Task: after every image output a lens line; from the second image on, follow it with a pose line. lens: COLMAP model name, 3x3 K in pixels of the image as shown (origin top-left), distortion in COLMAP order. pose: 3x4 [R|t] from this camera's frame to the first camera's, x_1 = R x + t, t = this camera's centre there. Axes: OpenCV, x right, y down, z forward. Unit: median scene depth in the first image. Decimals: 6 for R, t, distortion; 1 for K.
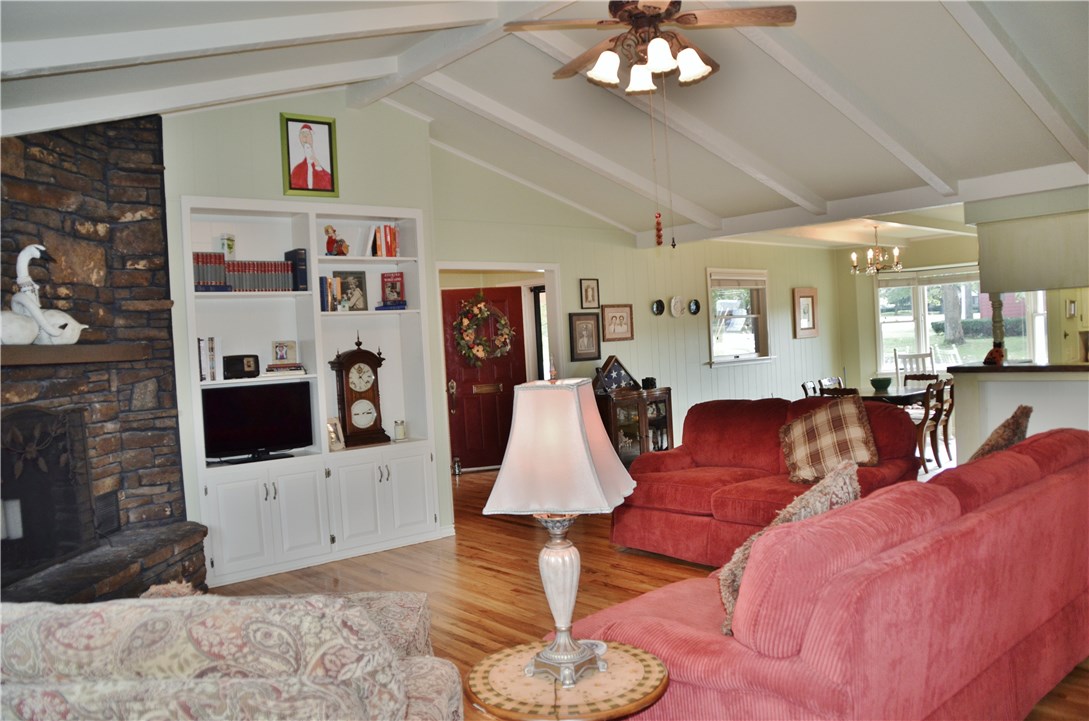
lens RADIAL K [[839.6, 0, 540.6], [0, 839.6, 365.2], [0, 0, 1]] dist [-0.170078, 0.106395]
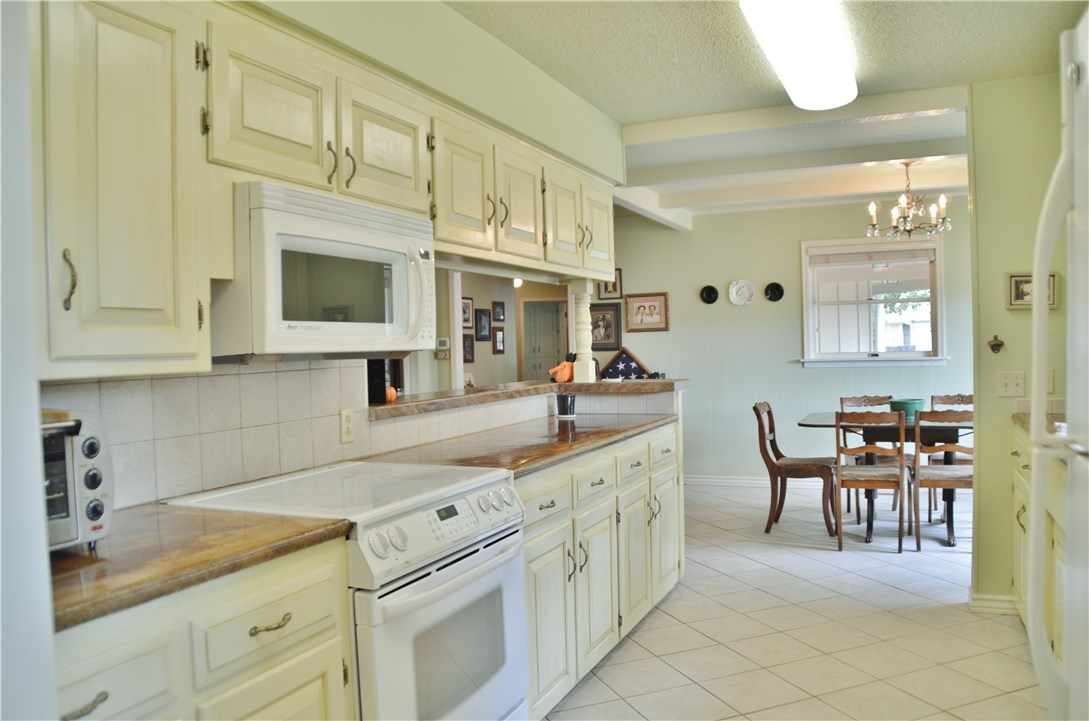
lens RADIAL K [[839.6, 0, 540.6], [0, 839.6, 365.2], [0, 0, 1]] dist [-0.170078, 0.106395]
pose [[0.428600, 0.061157, -0.901422, 0.781710], [-0.021261, 0.998113, 0.057609, -0.037350], [0.903244, -0.005526, 0.429092, 0.415381]]
